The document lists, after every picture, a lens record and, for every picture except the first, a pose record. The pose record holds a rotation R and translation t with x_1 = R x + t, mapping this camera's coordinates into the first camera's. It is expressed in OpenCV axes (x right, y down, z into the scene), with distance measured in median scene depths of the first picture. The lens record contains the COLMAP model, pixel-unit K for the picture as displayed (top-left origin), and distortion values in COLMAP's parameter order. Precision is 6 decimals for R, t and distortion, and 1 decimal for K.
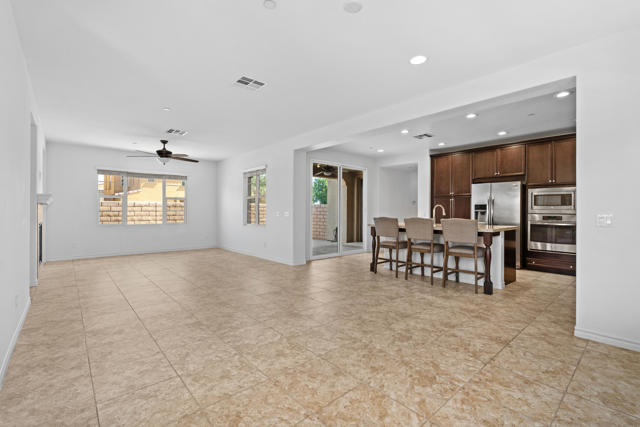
lens RADIAL K [[285.4, 0, 325.4], [0, 285.4, 211.3], [0, 0, 1]] dist [0.001639, 0.000144]
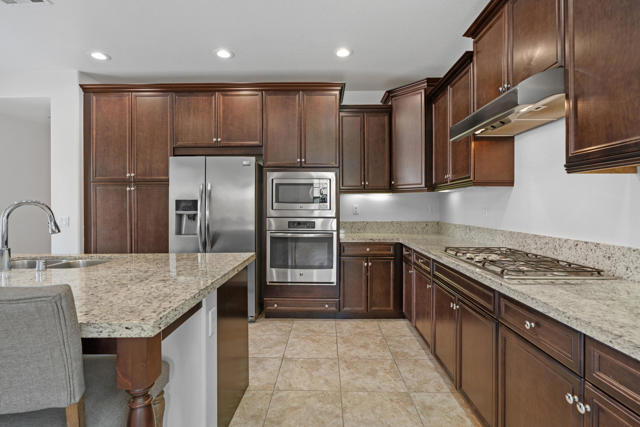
lens RADIAL K [[316.9, 0, 317.2], [0, 316.9, 205.3], [0, 0, 1]] dist [-0.000400, 0.000480]
pose [[0.699664, -0.006669, 0.714440, 0.322307], [0.003281, 0.999976, 0.006121, -0.016986], [-0.714464, -0.001938, 0.699669, 0.474782]]
